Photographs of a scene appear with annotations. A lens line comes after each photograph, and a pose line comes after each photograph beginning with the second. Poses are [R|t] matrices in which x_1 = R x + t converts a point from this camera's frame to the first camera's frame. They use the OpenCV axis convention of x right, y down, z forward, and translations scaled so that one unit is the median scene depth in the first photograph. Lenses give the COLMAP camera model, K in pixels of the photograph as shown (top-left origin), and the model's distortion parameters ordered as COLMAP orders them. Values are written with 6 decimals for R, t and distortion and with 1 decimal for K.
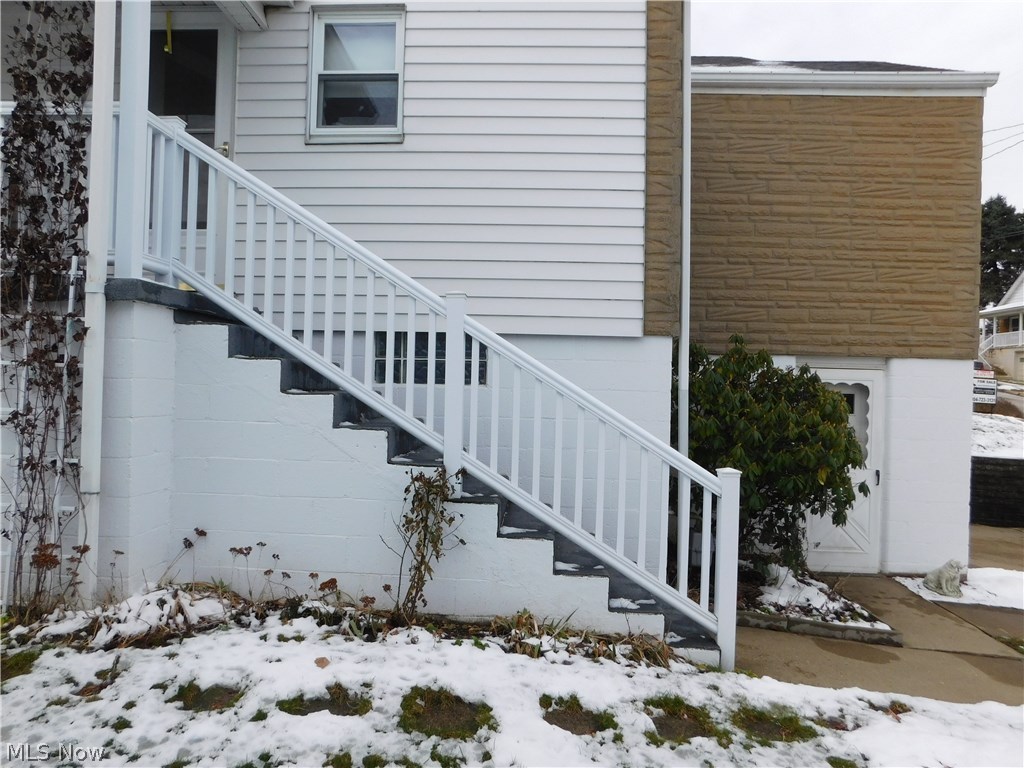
lens RADIAL K [[677.9, 0, 514.5], [0, 677.9, 388.8], [0, 0, 1]] dist [-0.060633, 0.047694]
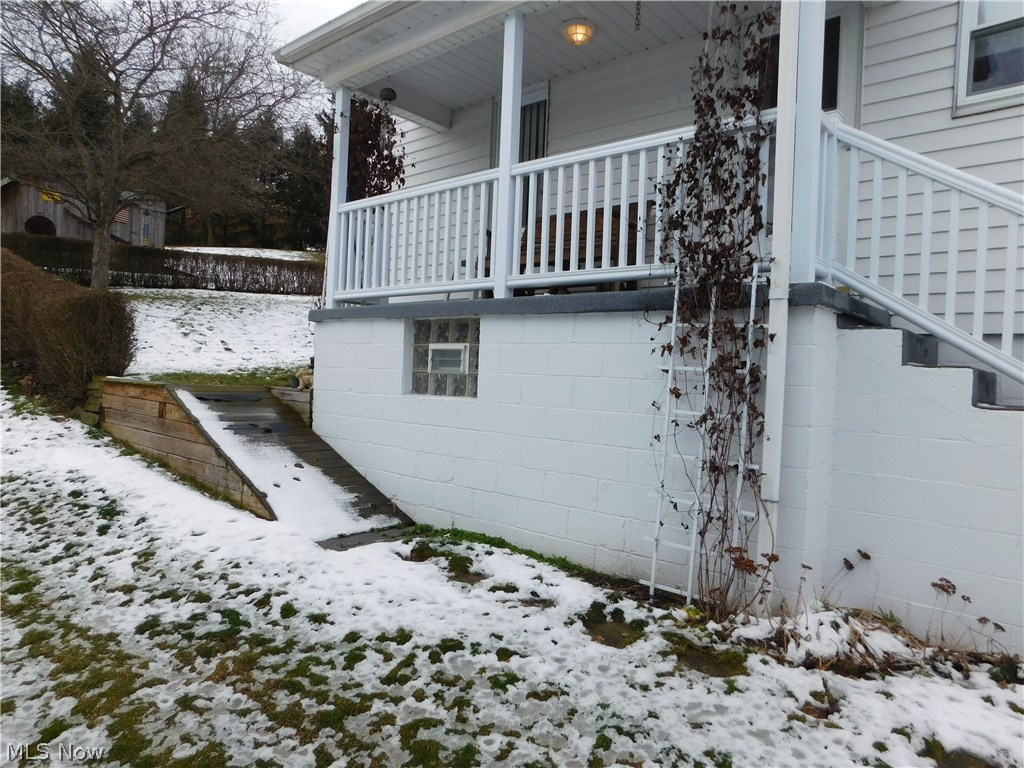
lens RADIAL K [[677.9, 0, 510.1], [0, 677.9, 391.4], [0, 0, 1]] dist [-0.060633, 0.047694]
pose [[0.789190, 0.028070, -0.613507, -0.327675], [-0.031676, 0.999486, 0.004984, 0.000588], [0.613331, 0.015500, 0.789674, -0.028920]]
